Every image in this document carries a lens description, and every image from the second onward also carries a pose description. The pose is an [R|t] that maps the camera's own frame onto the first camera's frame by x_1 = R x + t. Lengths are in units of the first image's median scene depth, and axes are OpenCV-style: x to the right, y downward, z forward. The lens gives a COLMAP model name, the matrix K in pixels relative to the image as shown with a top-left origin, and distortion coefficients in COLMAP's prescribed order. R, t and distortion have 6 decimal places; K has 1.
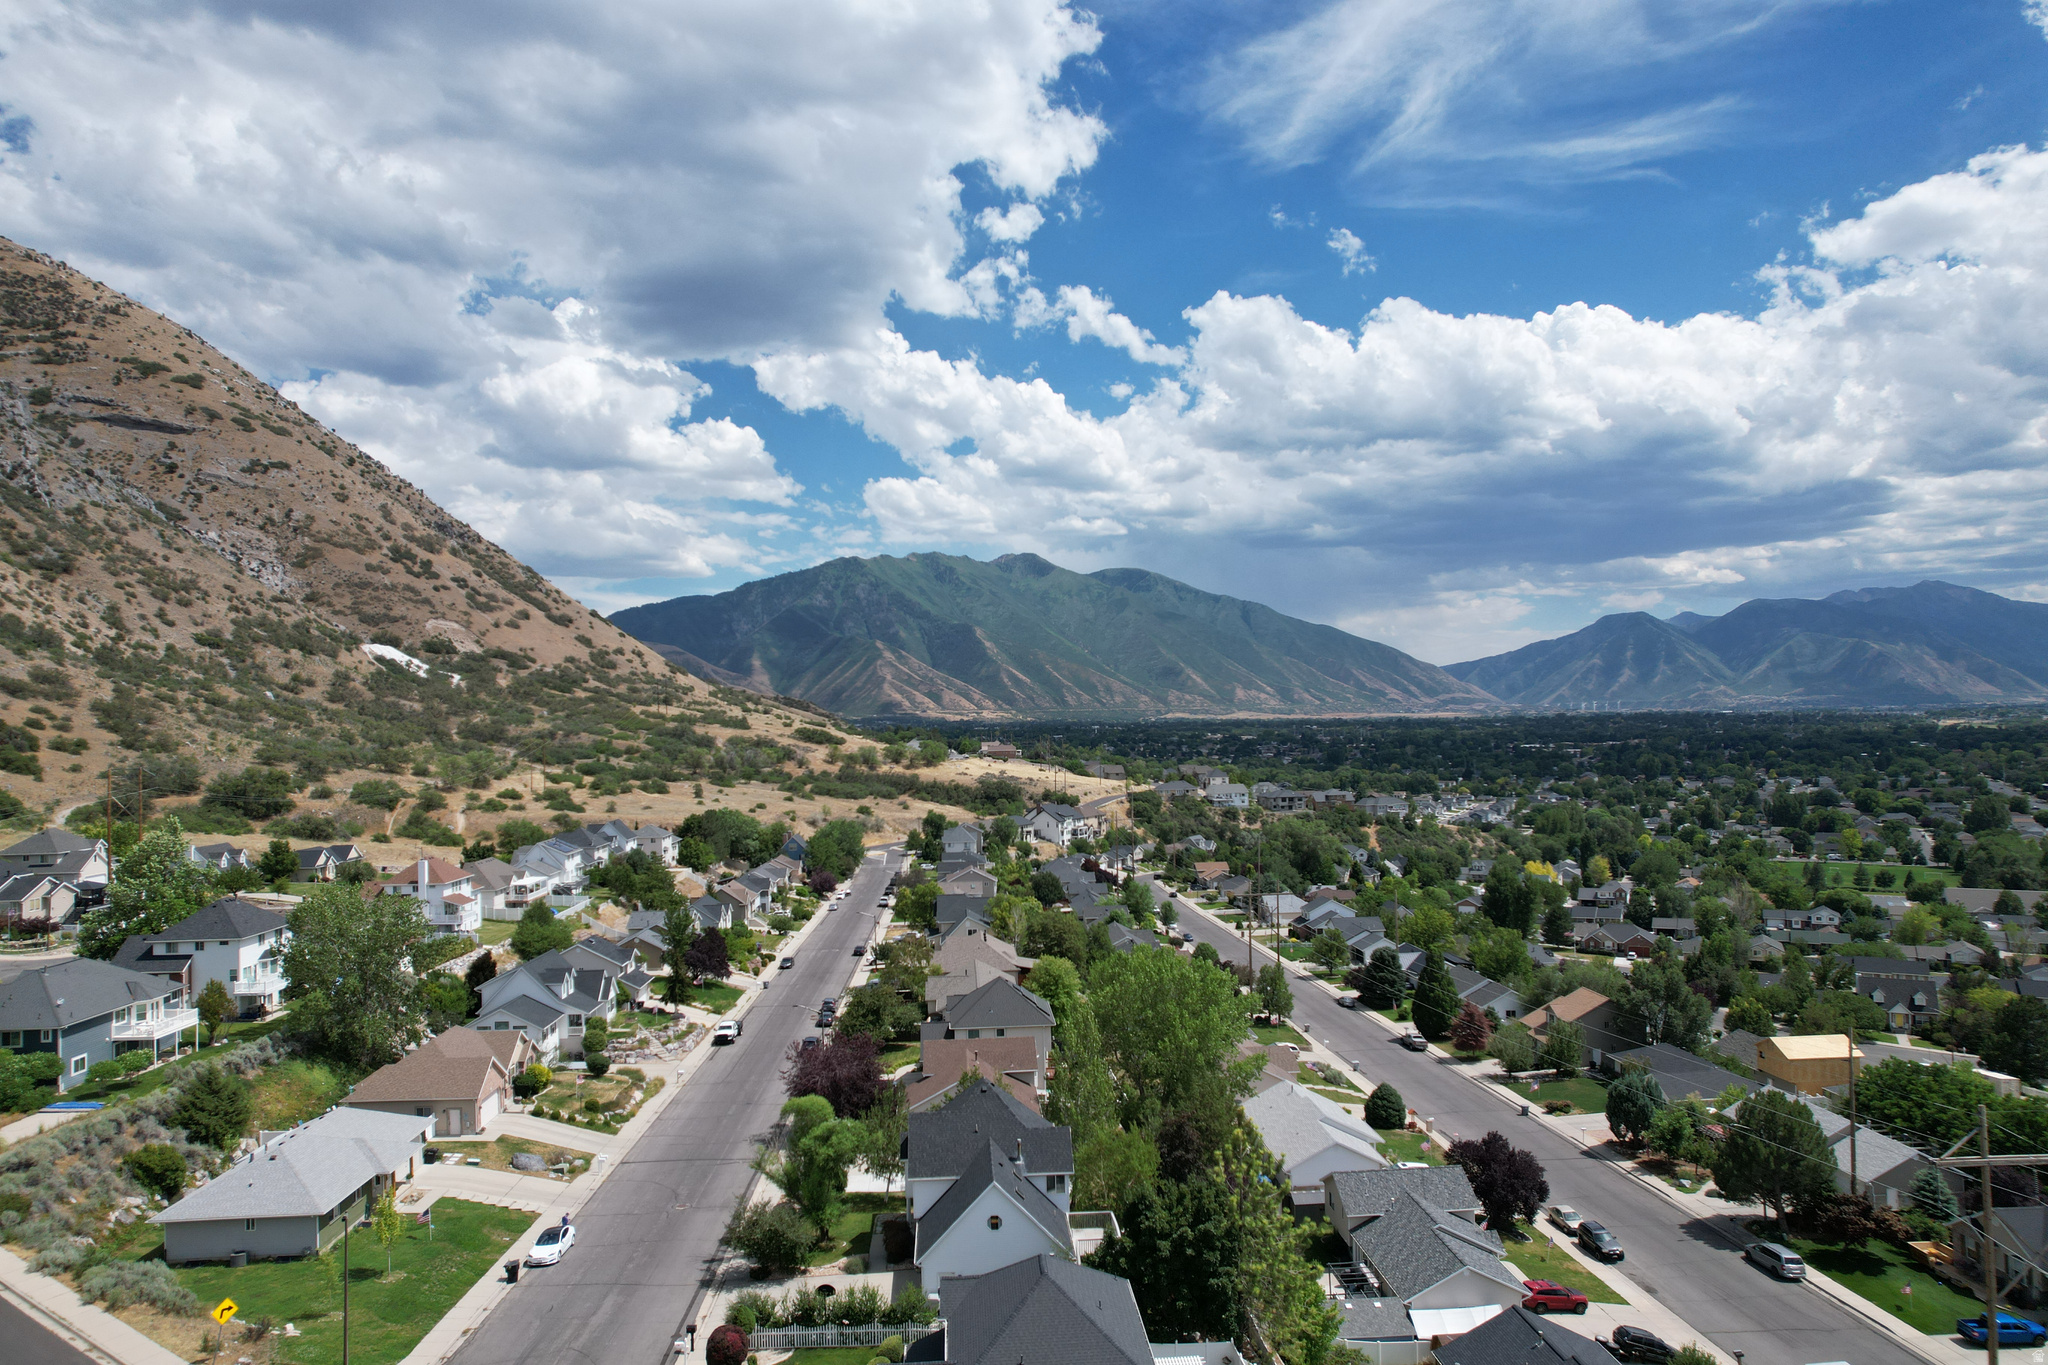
lens RADIAL K [[1305.9, 0, 1022.9], [0, 1305.9, 694.1], [0, 0, 1]] dist [-0.077564, 0.069657]
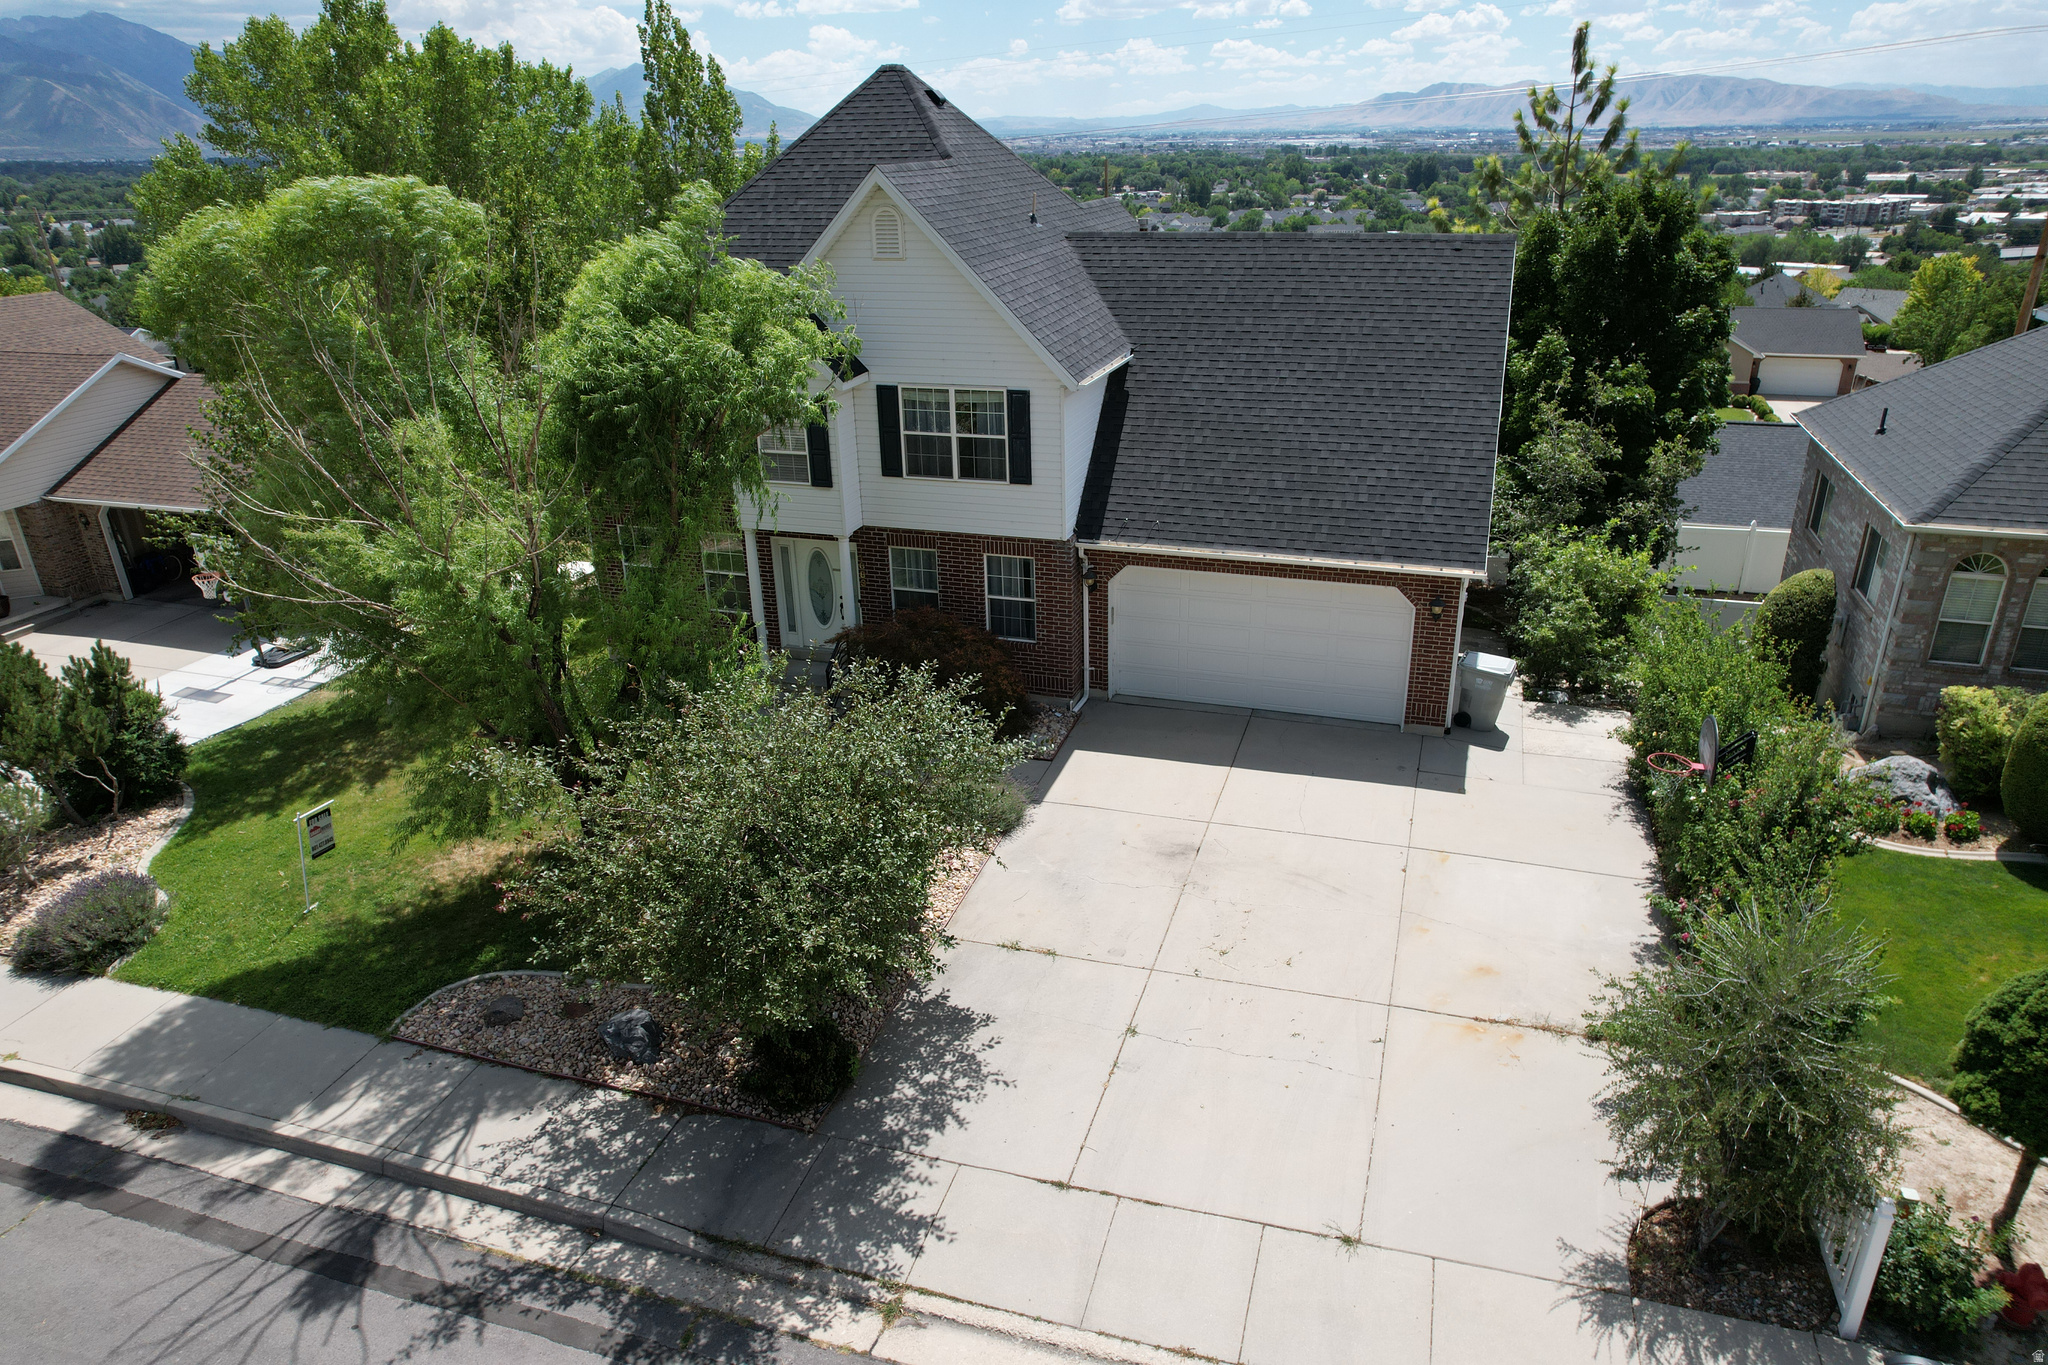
lens RADIAL K [[1305.9, 0, 1027.6], [0, 1305.9, 687.1], [0, 0, 1]] dist [-0.077564, 0.069657]
pose [[0.370023, -0.356223, 0.858014, -0.044740], [-0.001862, 0.923280, 0.384122, 0.045345], [-0.929021, -0.143732, 0.340972, 0.125299]]
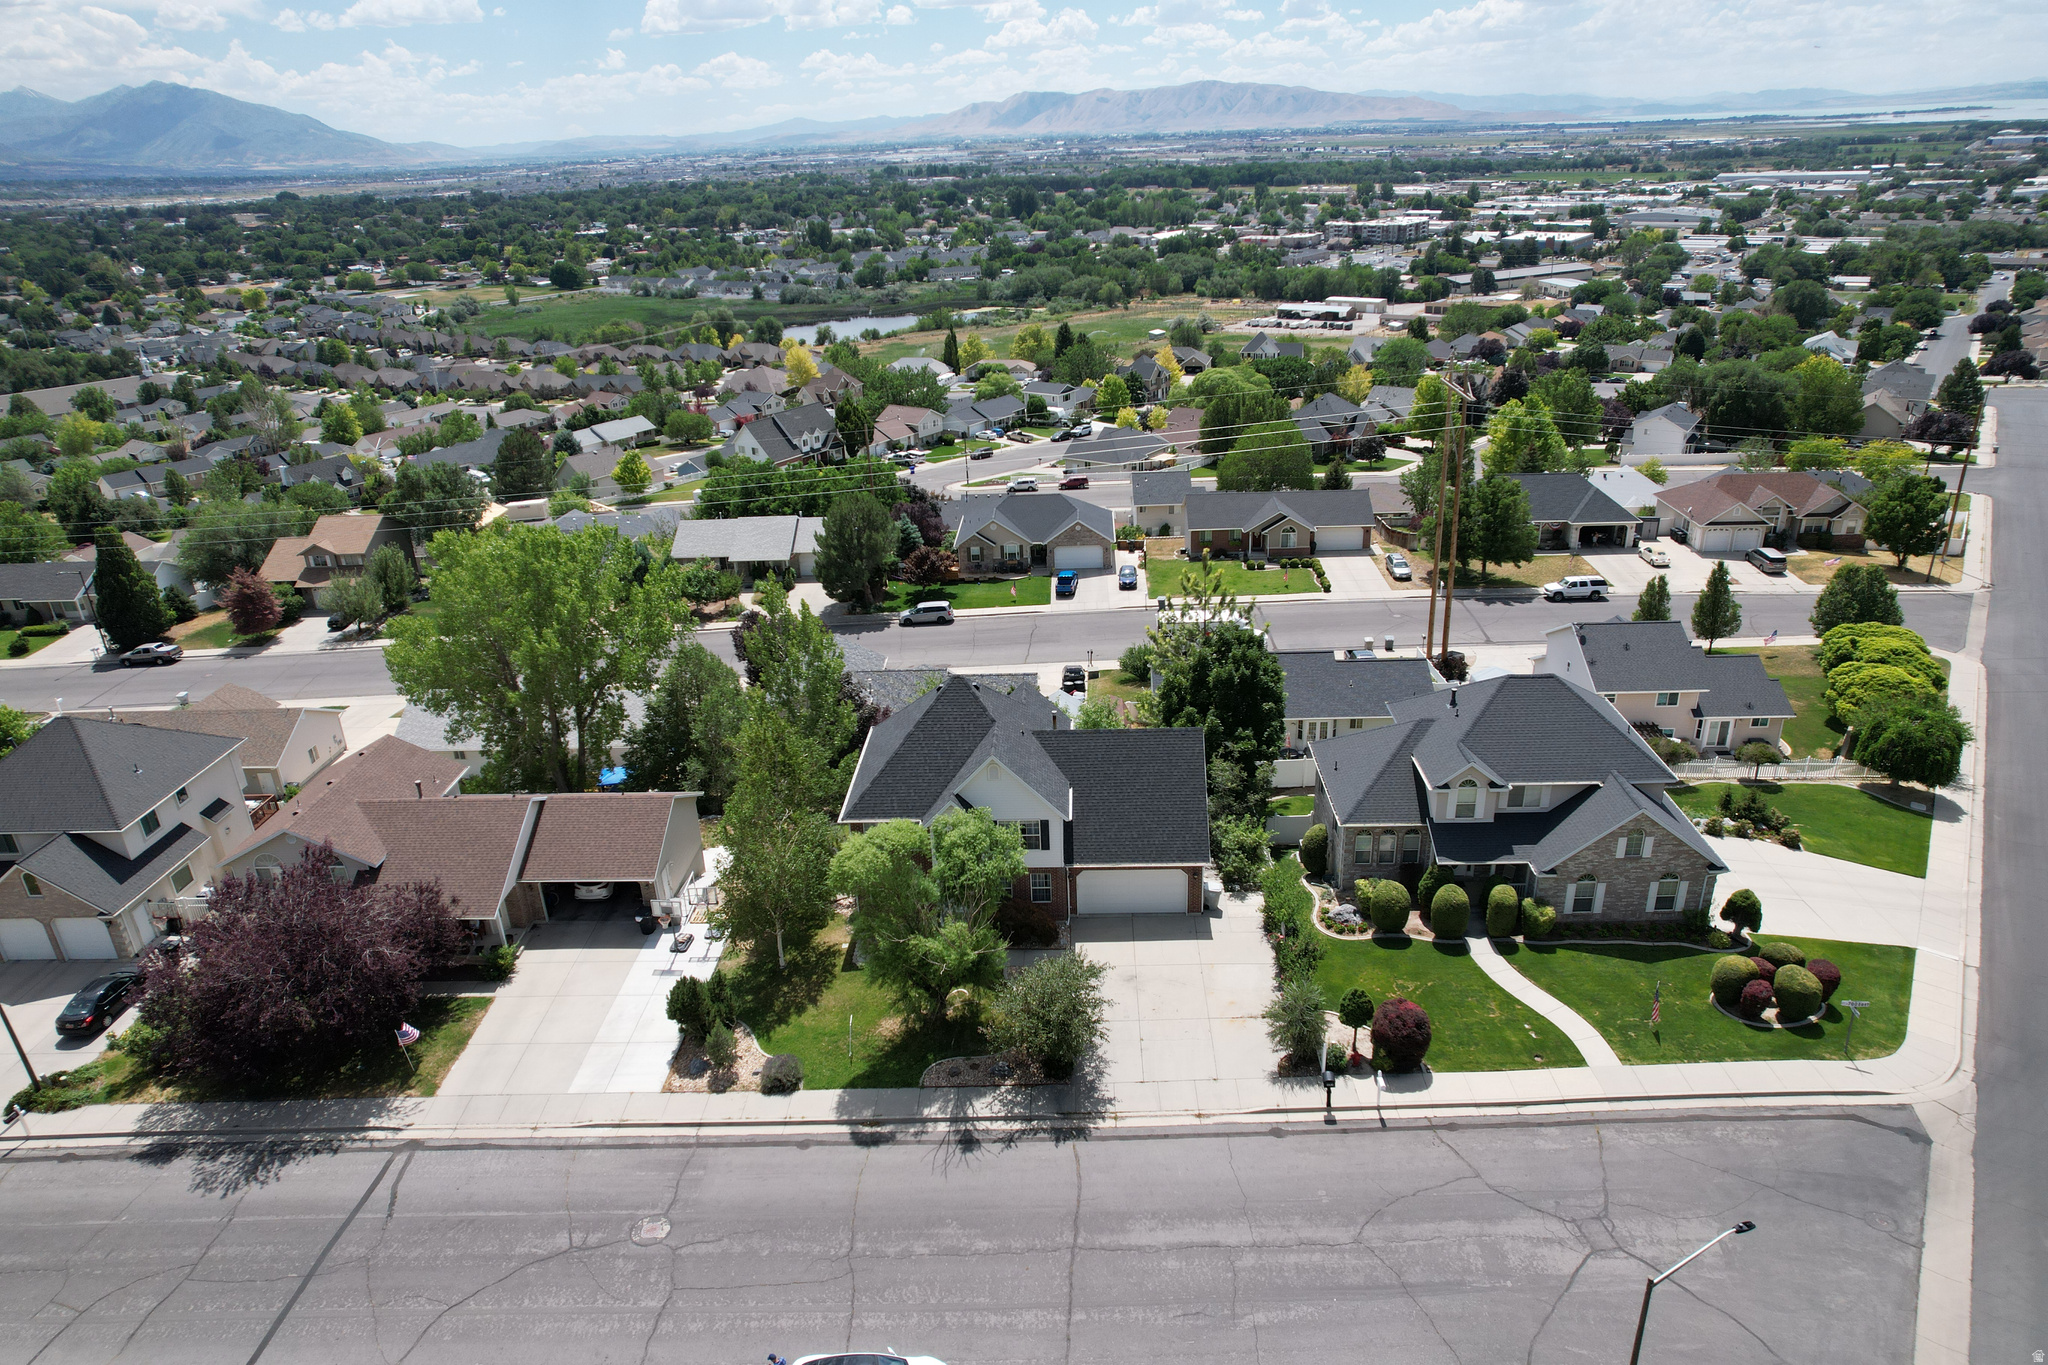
lens RADIAL K [[1305.9, 0, 1027.6], [0, 1305.9, 676.1], [0, 0, 1]] dist [-0.077564, 0.069657]
pose [[0.092628, -0.371516, 0.923794, -0.097605], [0.016169, 0.928222, 0.371676, 0.005467], [-0.995570, -0.019490, 0.091986, 0.131141]]
